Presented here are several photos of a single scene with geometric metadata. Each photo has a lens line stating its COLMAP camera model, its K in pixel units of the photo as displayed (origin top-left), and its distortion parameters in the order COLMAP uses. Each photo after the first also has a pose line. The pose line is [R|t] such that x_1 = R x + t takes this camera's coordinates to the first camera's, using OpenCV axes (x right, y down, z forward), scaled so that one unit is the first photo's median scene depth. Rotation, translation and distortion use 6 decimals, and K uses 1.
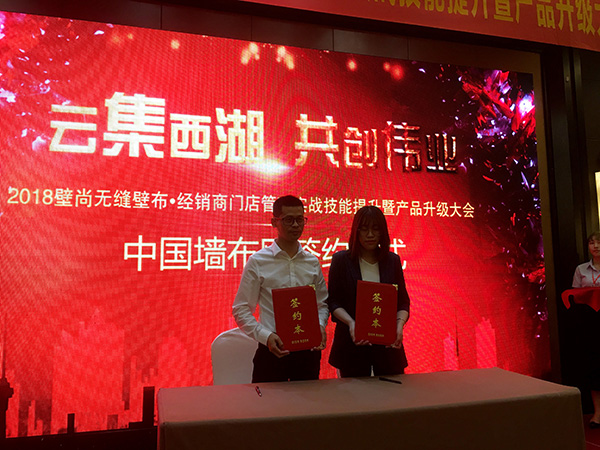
lens RADIAL K [[506.6, 0, 296.4], [0, 506.6, 217.7], [0, 0, 1]] dist [0.074637, -0.108783]
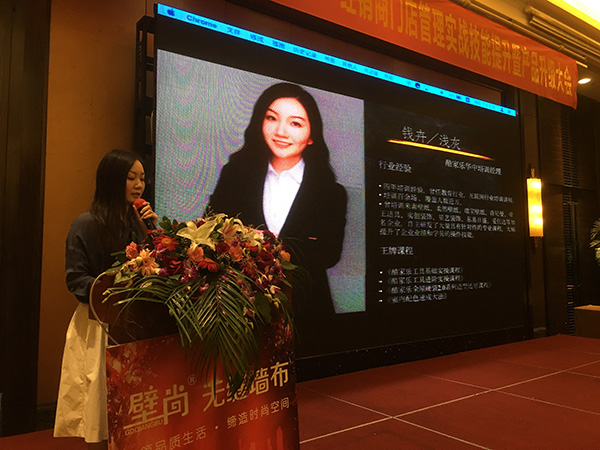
lens RADIAL K [[512.3, 0, 302.8], [0, 512.3, 219.3], [0, 0, 1]] dist [0.078779, -0.113318]
pose [[0.932999, 0.027998, 0.358789, -0.737305], [-0.039235, 0.998940, 0.024075, 0.021480], [-0.357734, -0.036539, 0.933108, -0.206200]]
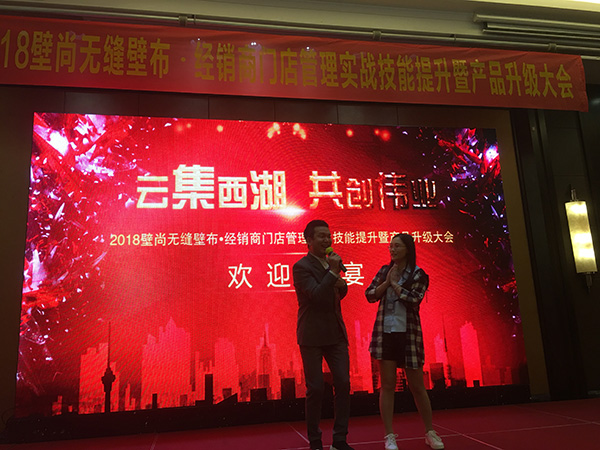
lens RADIAL K [[506.6, 0, 296.4], [0, 506.6, 217.7], [0, 0, 1]] dist [0.074637, -0.108783]
pose [[0.995432, -0.053456, -0.079111, 0.065774], [0.045014, 0.993464, -0.104893, 0.058291], [0.084201, 0.100852, 0.991332, -0.327139]]
